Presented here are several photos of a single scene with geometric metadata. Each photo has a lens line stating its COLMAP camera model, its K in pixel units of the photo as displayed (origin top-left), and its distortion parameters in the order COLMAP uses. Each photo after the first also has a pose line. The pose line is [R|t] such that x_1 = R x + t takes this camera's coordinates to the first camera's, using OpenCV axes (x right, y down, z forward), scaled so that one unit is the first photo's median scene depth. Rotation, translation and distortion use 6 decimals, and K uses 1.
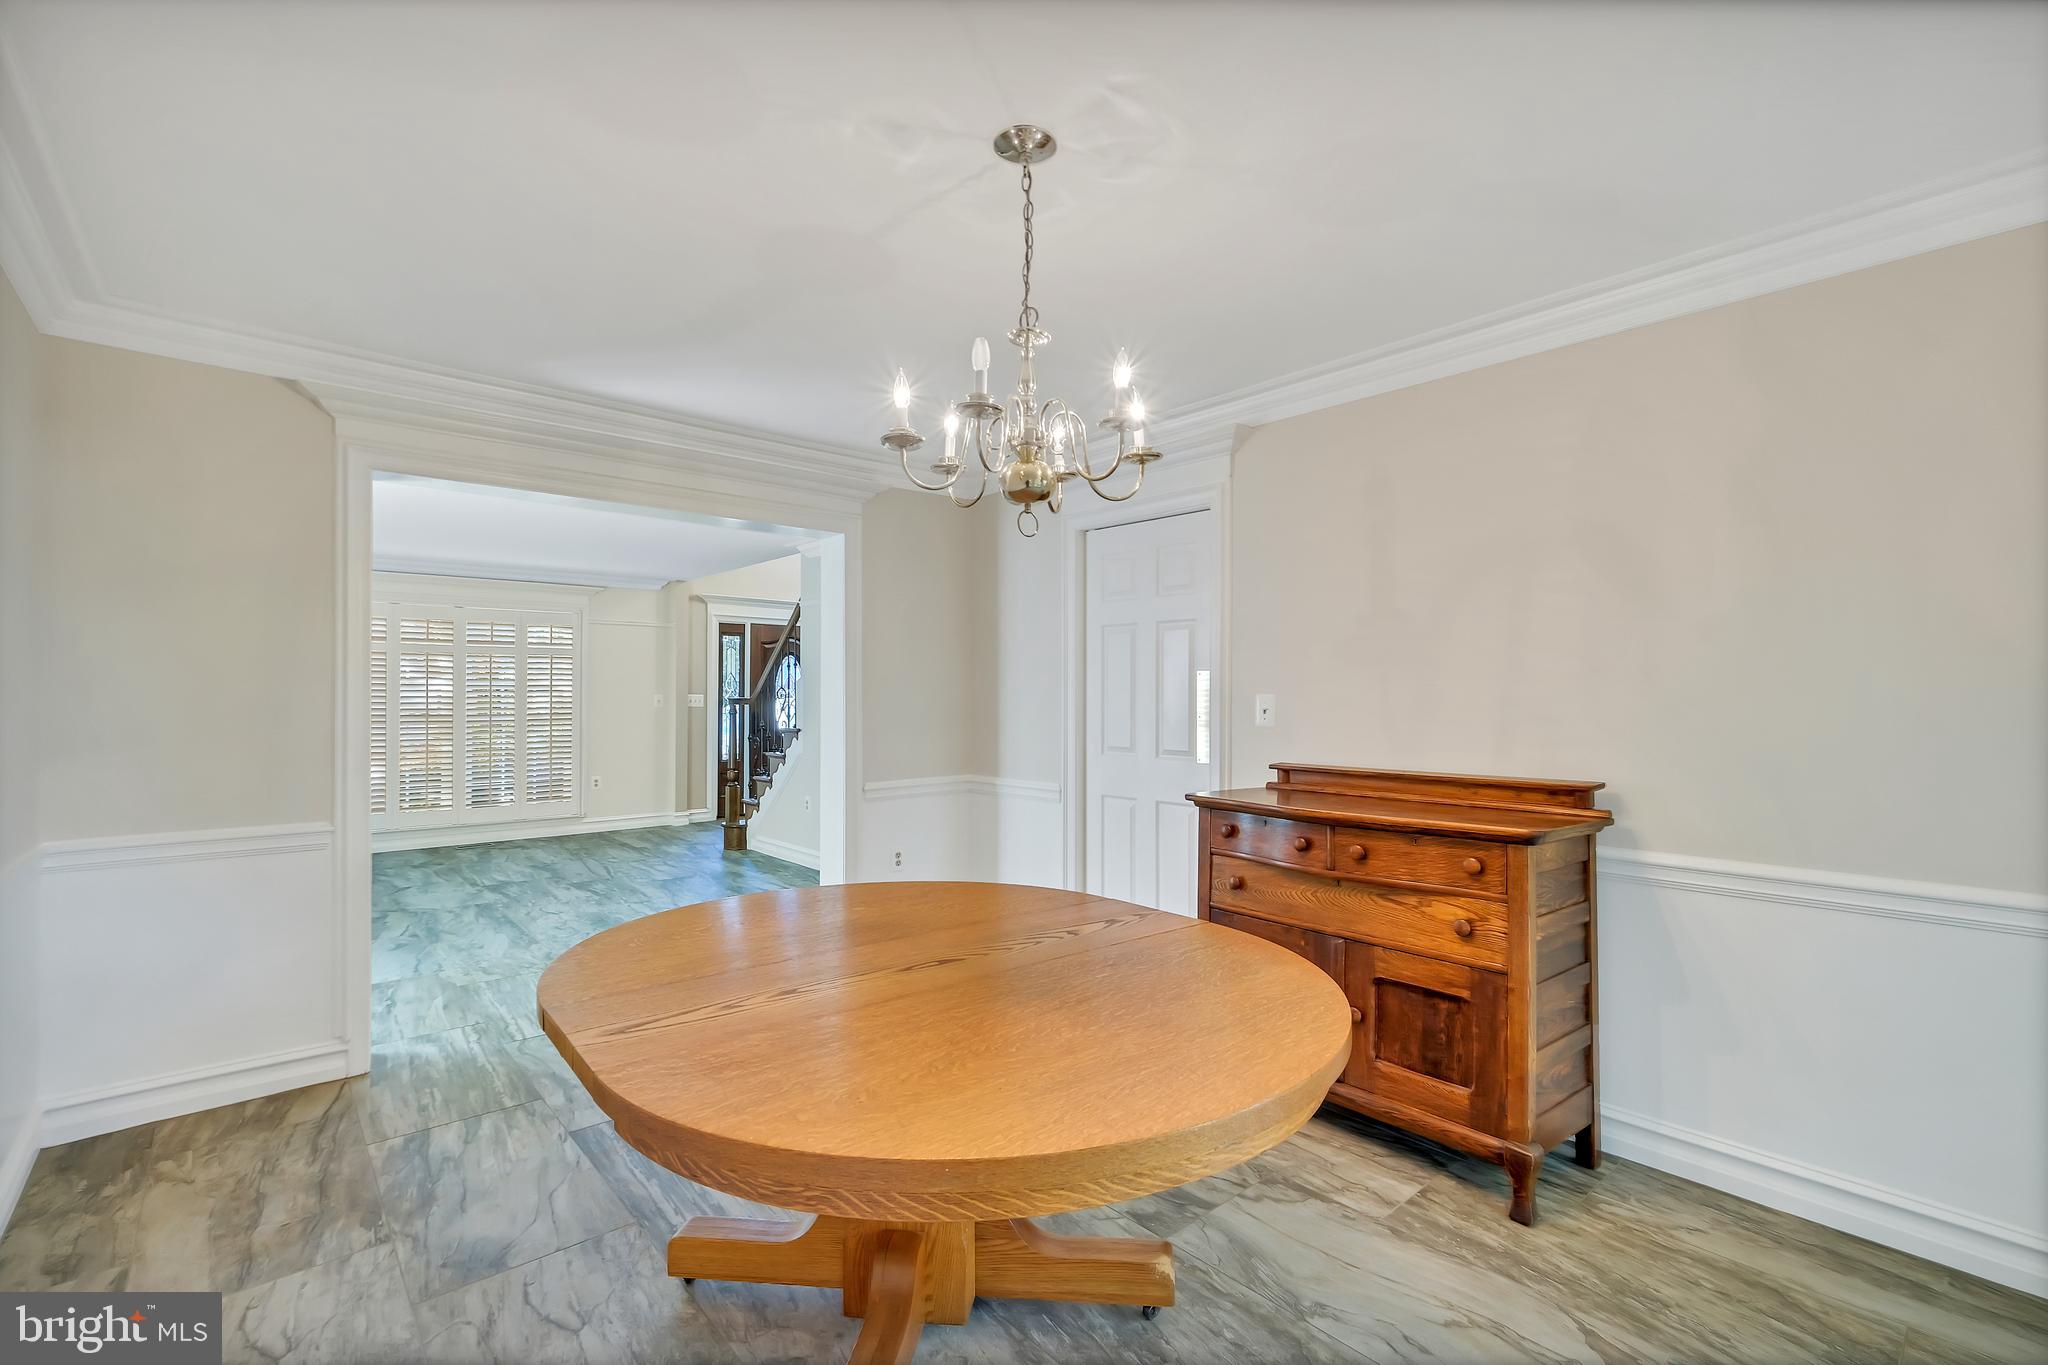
lens RADIAL K [[905.9, 0, 1056.6], [0, 905.9, 685.9], [0, 0, 1]] dist [-0.013285, -0.000217]
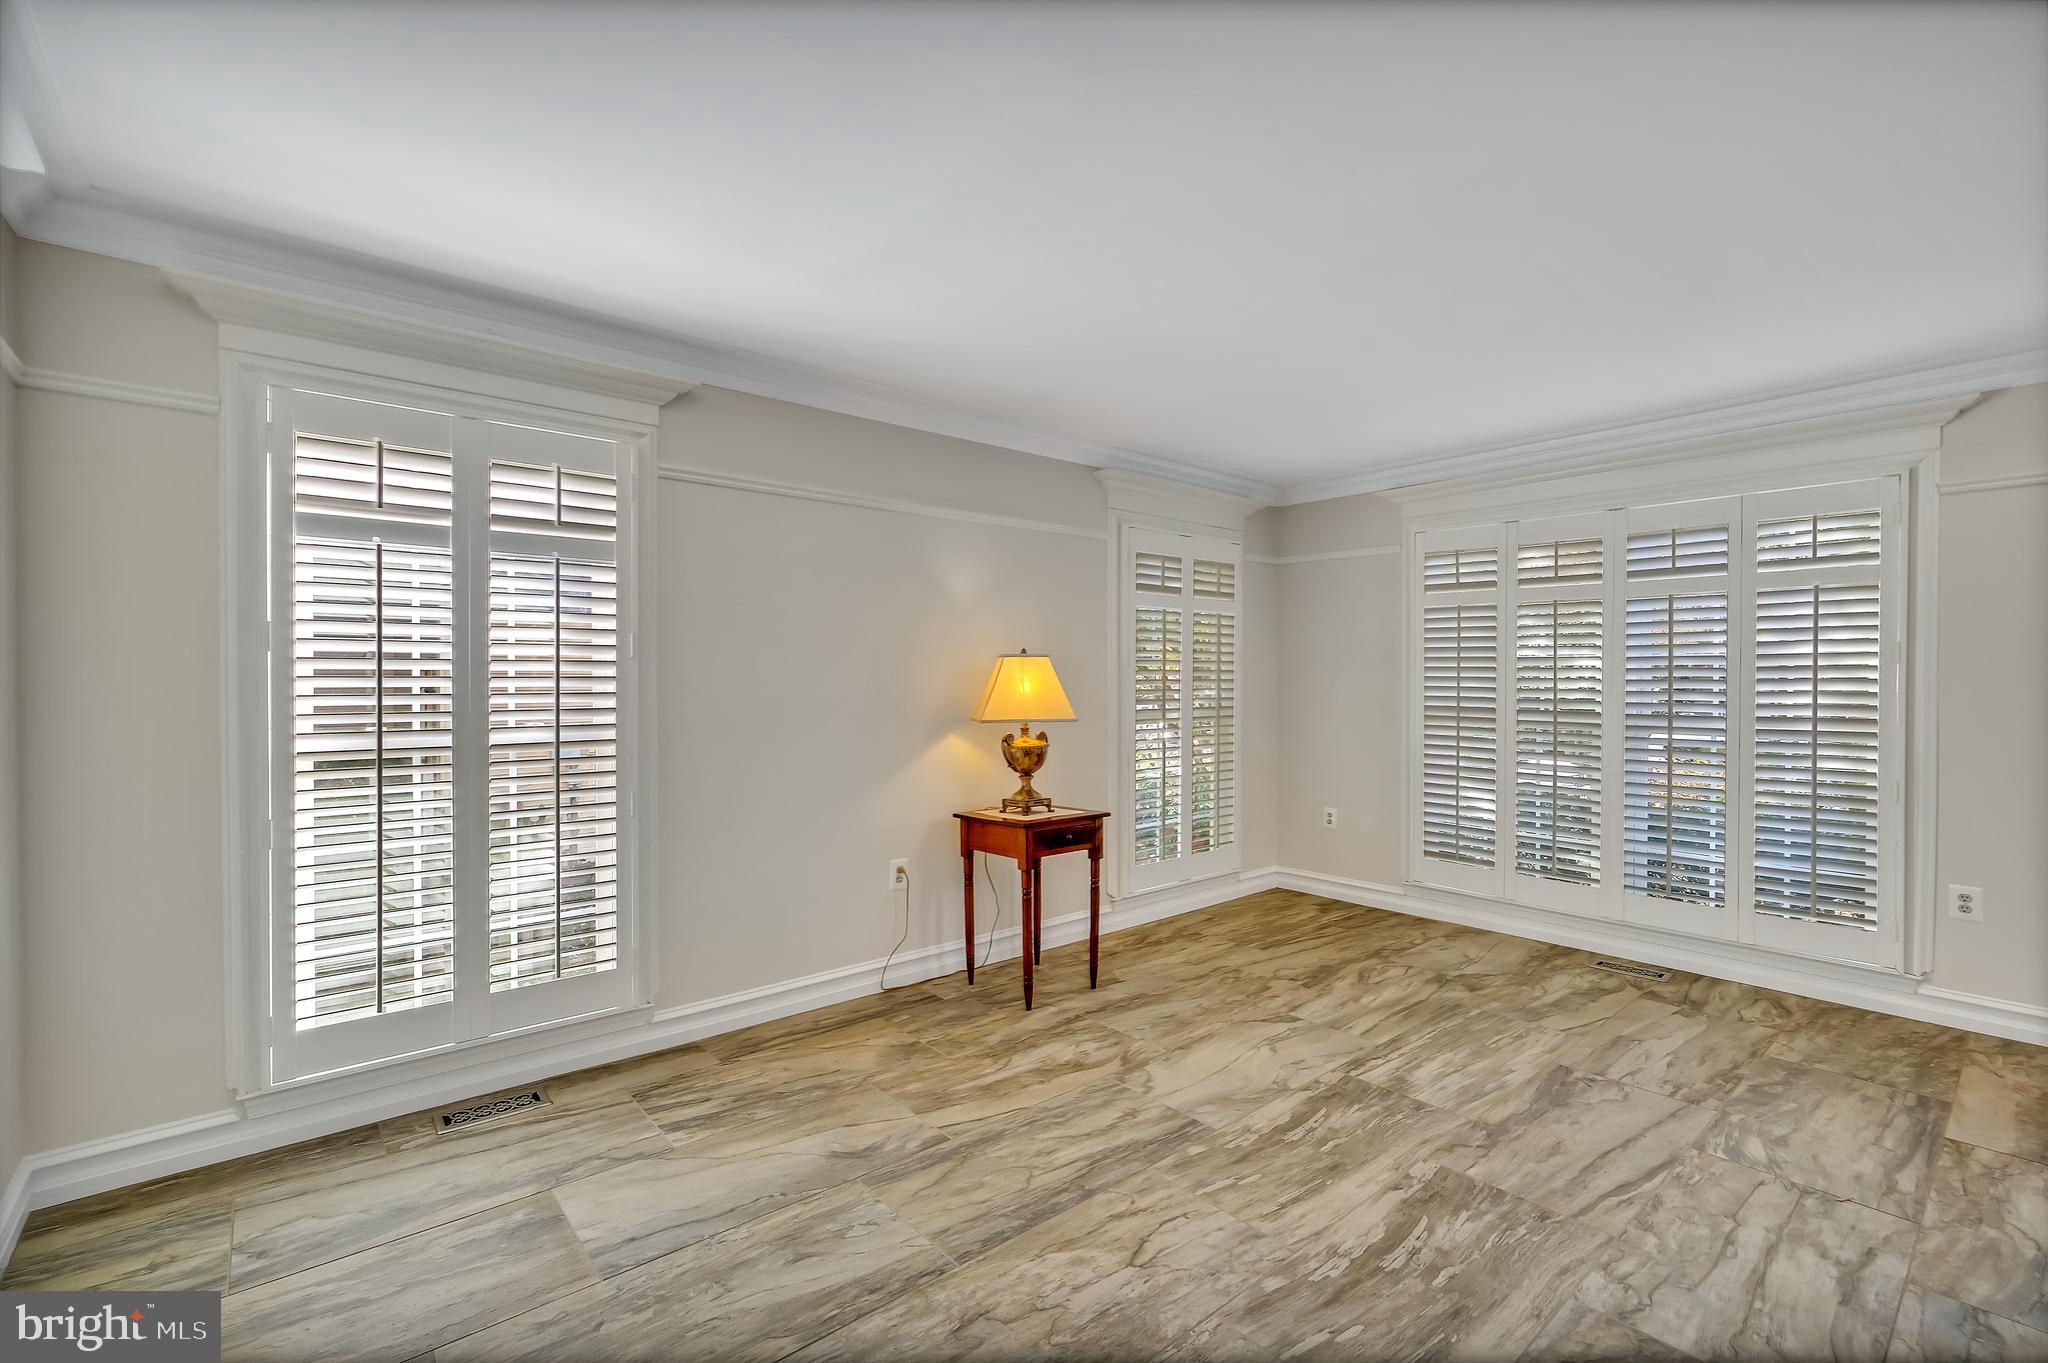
lens RADIAL K [[899.9, 0, 1044.4], [0, 899.9, 680.1], [0, 0, 1]] dist [0.000099, -0.000217]
pose [[-0.017535, 0.007140, -0.999821, -0.133579], [0.007368, 0.999948, 0.007011, 0.006406], [0.999819, -0.007244, -0.017587, 0.713390]]
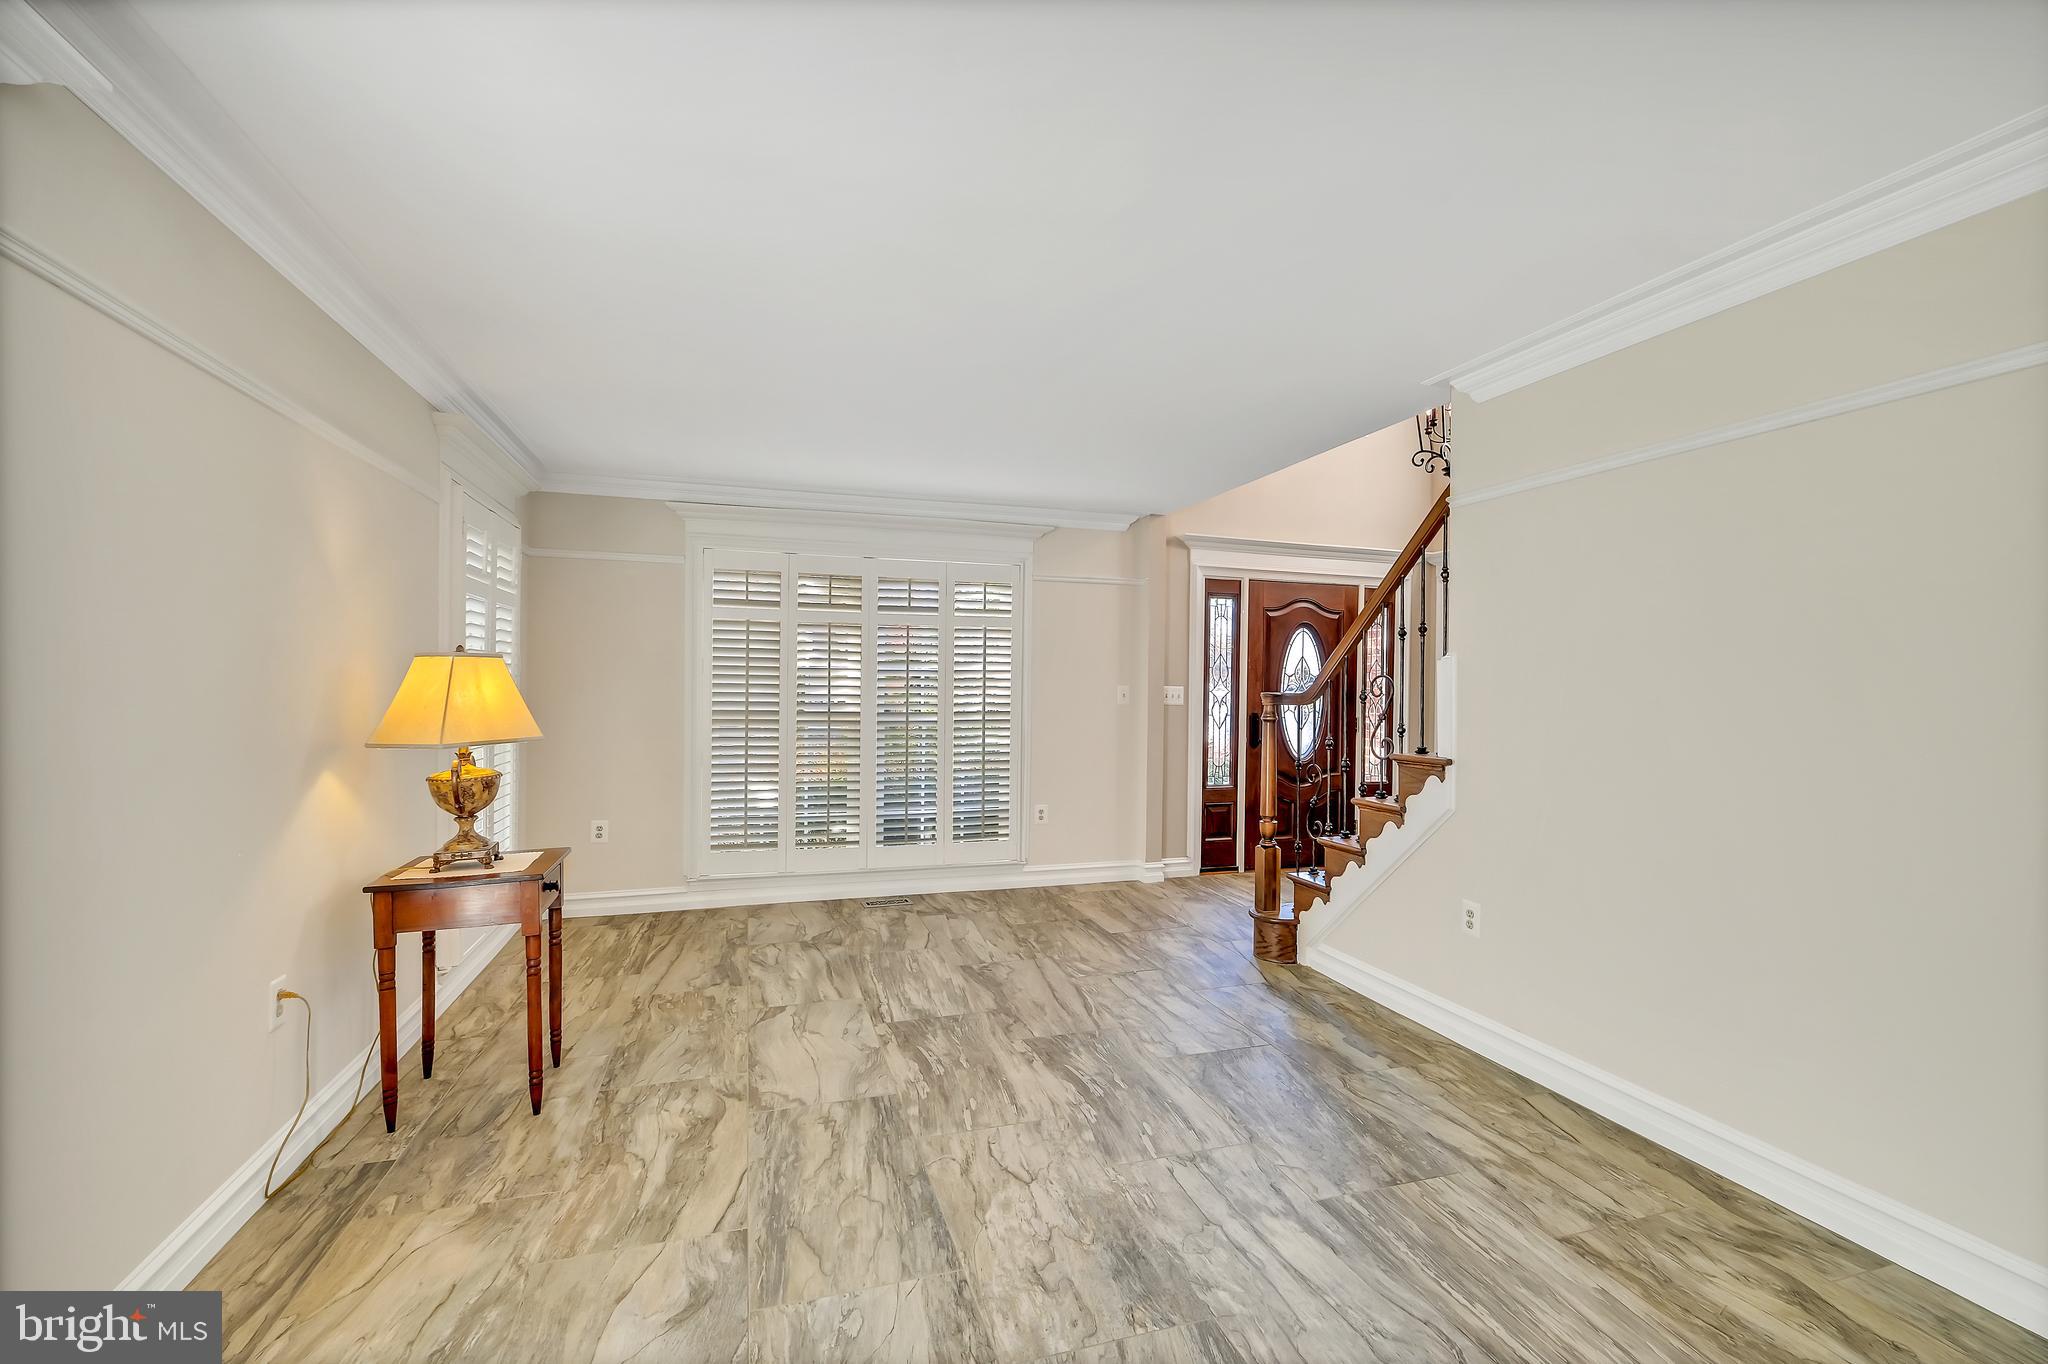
lens RADIAL K [[899.9, 0, 1044.4], [0, 899.9, 680.6], [0, 0, 1]] dist [0.000099, -0.000217]
pose [[0.913997, 0.006585, -0.405666, -0.270213], [-0.005293, 0.999977, 0.004306, 0.003862], [0.405685, -0.001789, 0.914011, 0.441049]]
